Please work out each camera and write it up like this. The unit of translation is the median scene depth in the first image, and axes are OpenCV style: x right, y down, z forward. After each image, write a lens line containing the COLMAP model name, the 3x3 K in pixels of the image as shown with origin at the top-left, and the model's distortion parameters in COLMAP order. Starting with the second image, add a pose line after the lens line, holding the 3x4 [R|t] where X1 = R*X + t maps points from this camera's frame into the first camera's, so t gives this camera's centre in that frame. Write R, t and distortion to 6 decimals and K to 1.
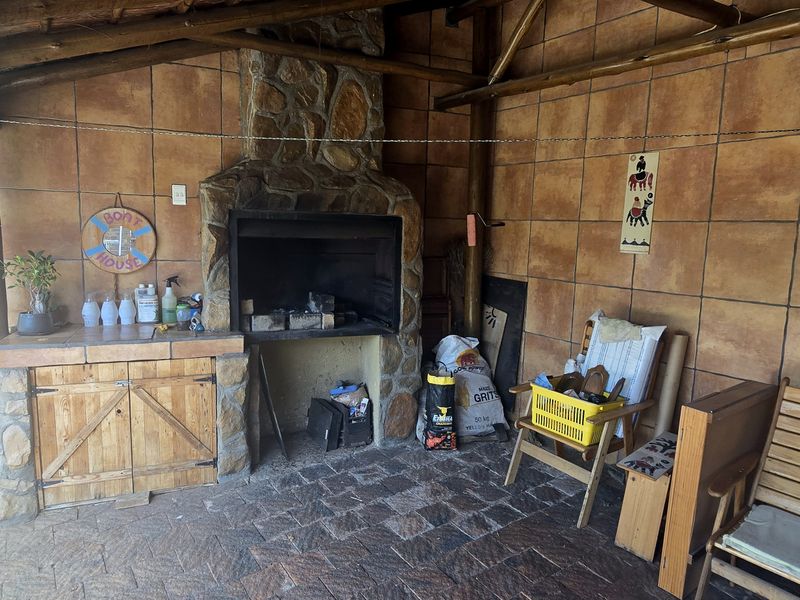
lens RADIAL K [[529.6, 0, 406.4], [0, 529.6, 301.0], [0, 0, 1]] dist [-0.000677, -0.003408]
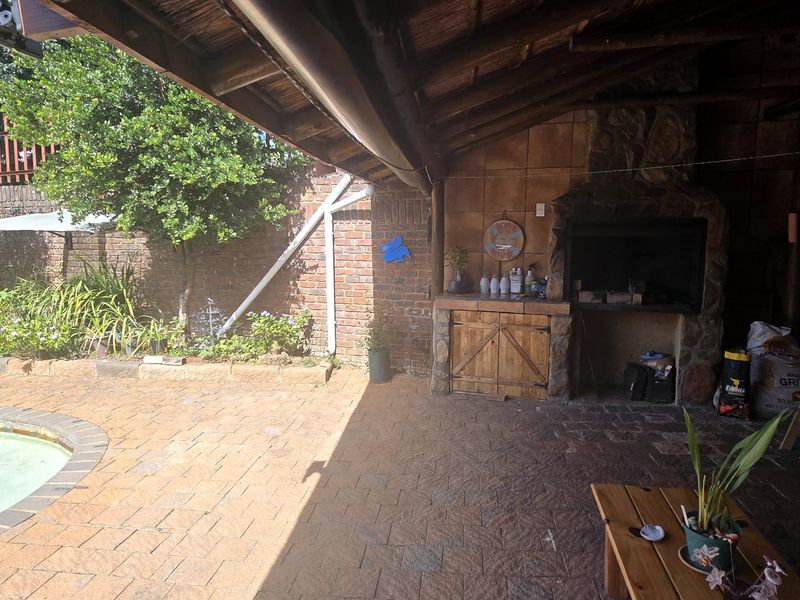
lens RADIAL K [[529.6, 0, 406.4], [0, 529.6, 301.0], [0, 0, 1]] dist [-0.000677, -0.003408]
pose [[0.745909, 0.059606, -0.663375, 0.306940], [-0.073163, 0.997293, 0.007344, 0.076899], [0.662017, 0.043057, 0.748251, -0.376891]]
